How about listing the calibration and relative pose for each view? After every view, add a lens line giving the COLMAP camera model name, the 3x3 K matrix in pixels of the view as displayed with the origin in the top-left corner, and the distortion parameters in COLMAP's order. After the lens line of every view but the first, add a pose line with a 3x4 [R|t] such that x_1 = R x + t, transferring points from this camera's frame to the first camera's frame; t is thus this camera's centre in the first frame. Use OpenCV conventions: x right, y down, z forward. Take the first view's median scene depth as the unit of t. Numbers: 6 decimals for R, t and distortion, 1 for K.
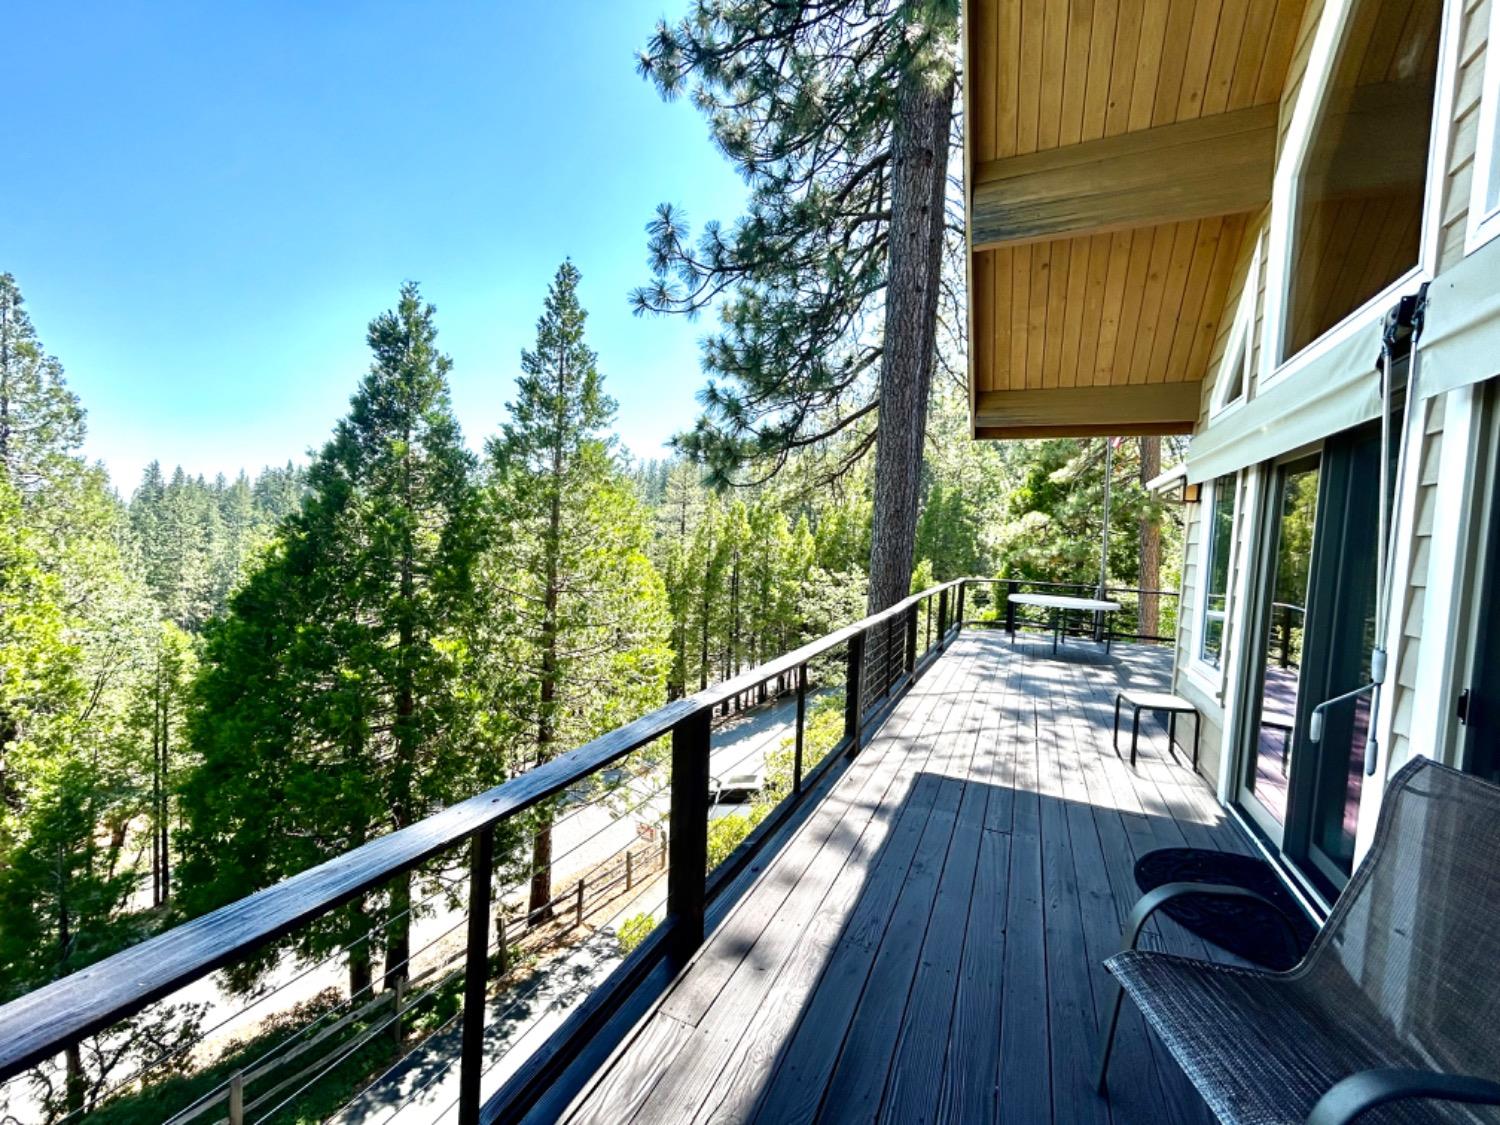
lens RADIAL K [[608.9, 0, 750.2], [0, 608.9, 562.7], [0, 0, 1]] dist [-0.000736, 0.000484]
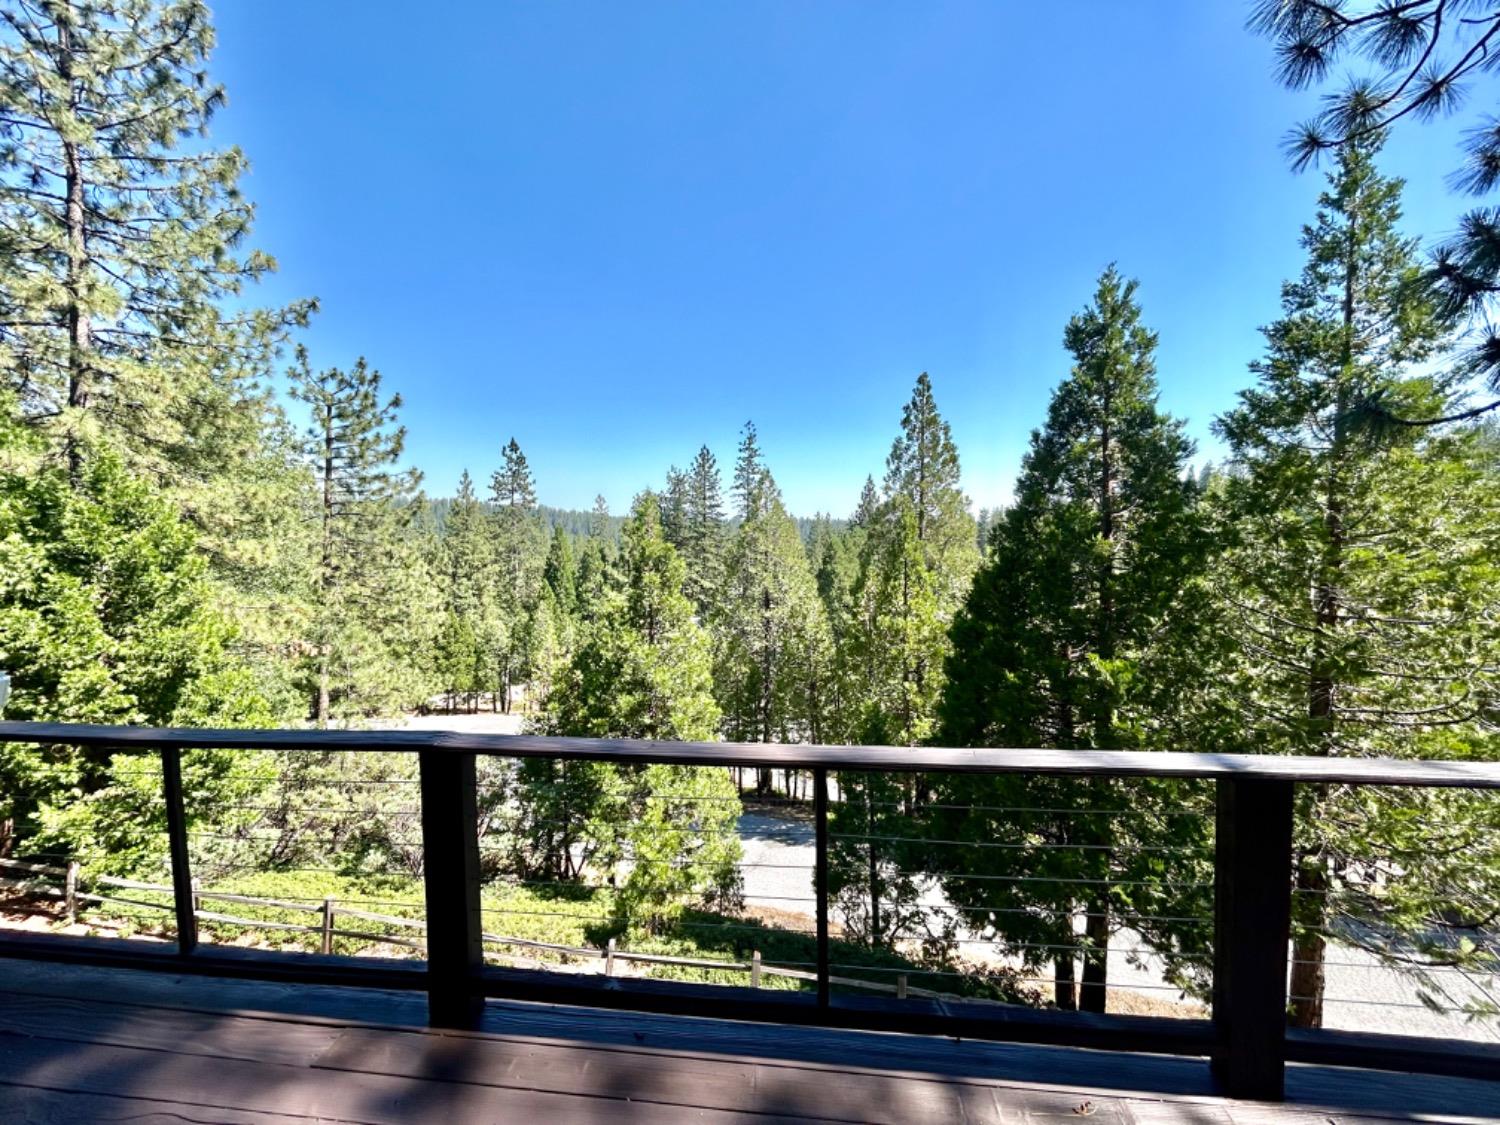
lens RADIAL K [[608.9, 0, 748.9], [0, 608.9, 560.9], [0, 0, 1]] dist [-0.000736, 0.000484]
pose [[0.310078, 0.008590, -0.950672, 0.127174], [-0.019259, 0.999811, 0.002752, -0.004128], [0.950516, 0.017455, 0.310185, 0.167214]]
